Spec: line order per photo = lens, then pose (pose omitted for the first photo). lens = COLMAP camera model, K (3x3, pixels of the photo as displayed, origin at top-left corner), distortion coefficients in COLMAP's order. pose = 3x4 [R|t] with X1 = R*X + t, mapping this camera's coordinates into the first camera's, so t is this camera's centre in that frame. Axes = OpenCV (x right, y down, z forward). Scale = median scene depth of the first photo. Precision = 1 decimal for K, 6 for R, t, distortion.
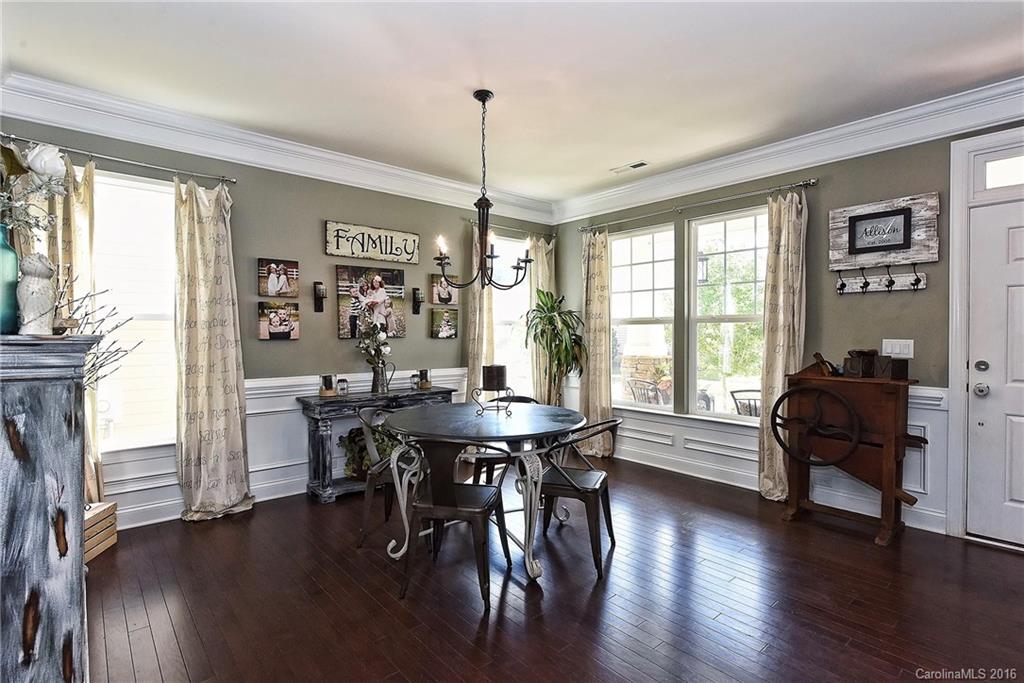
lens RADIAL K [[498.3, 0, 510.8], [0, 498.3, 336.7], [0, 0, 1]] dist [-0.000445, -0.000057]
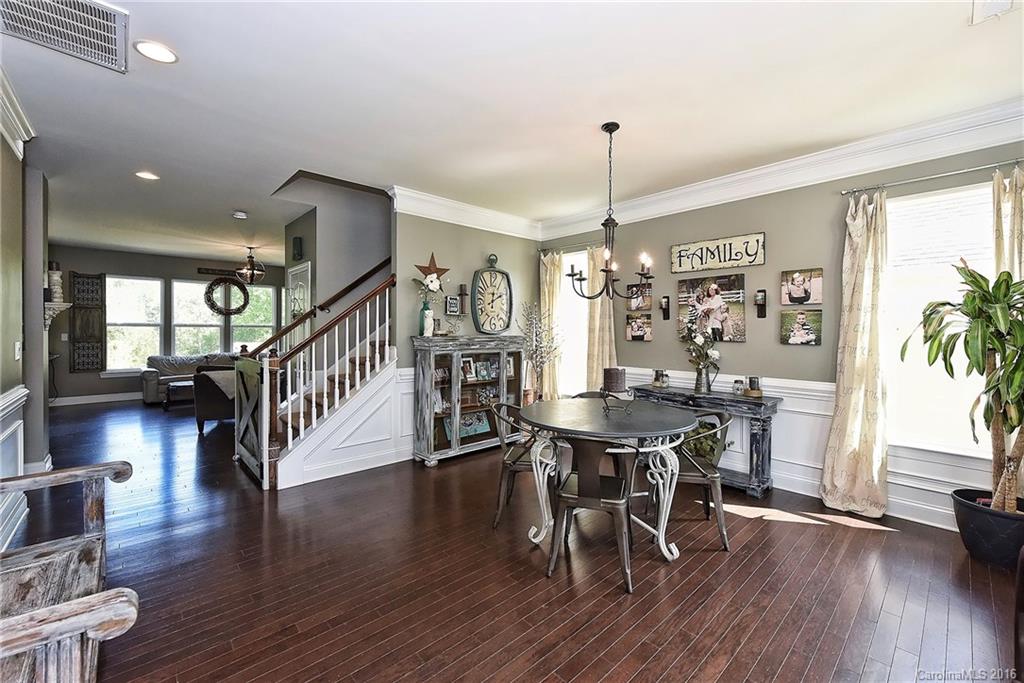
lens RADIAL K [[412.7, 0, 504.5], [0, 412.7, 333.0], [0, 0, 1]] dist [0.000127, 0.000010]
pose [[0.025391, -0.000971, -0.999677, 0.609544], [-0.020313, 0.999793, -0.001487, -0.006118], [0.999471, 0.020344, 0.025366, 0.528929]]
